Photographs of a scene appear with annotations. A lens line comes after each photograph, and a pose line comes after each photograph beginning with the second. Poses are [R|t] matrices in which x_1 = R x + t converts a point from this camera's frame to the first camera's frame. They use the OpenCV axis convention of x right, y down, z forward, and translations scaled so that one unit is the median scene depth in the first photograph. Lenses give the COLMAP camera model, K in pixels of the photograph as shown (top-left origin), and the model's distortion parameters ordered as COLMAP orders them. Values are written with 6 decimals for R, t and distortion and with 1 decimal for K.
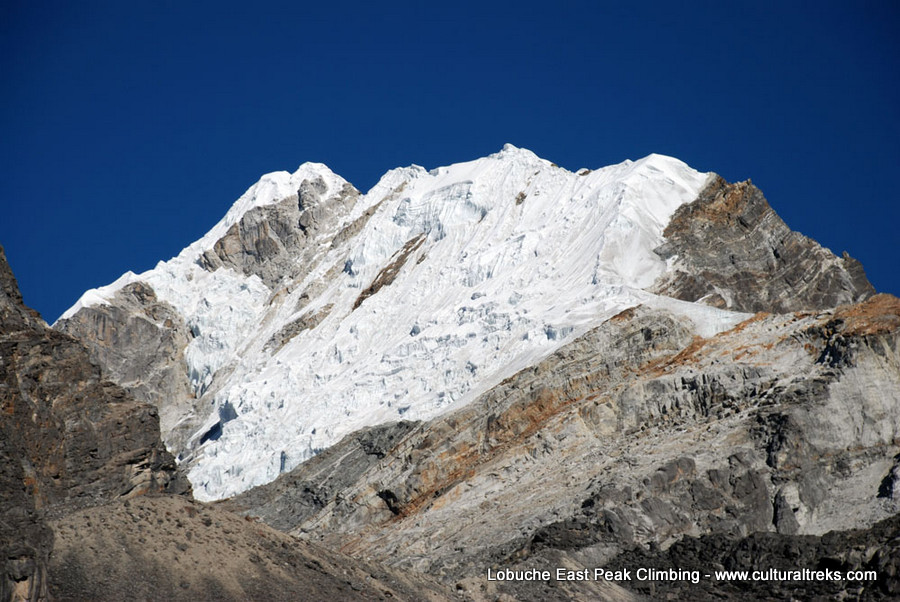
lens RADIAL K [[3247.3, 0, 448.9], [0, 3247.3, 300.3], [0, 0, 1]] dist [1.092353, 0.000000]
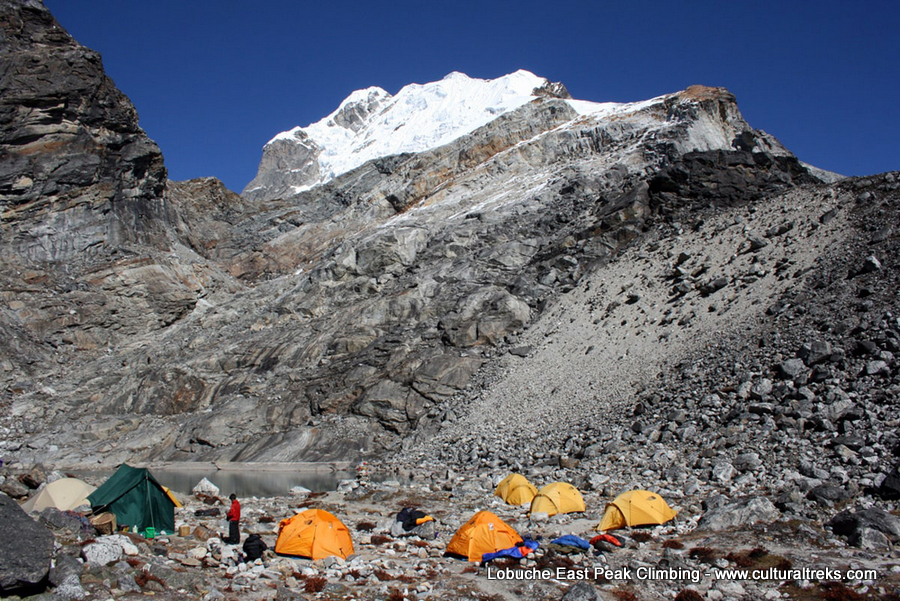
lens RADIAL K [[1316.2, 0, 450.7], [0, 1316.2, 302.8], [0, 0, 1]] dist [-0.390408, 0.000000]
pose [[0.999808, 0.007842, 0.017956, -0.002854], [-0.009979, 0.992453, 0.122222, 0.032088], [-0.016862, -0.122378, 0.992340, 0.387936]]
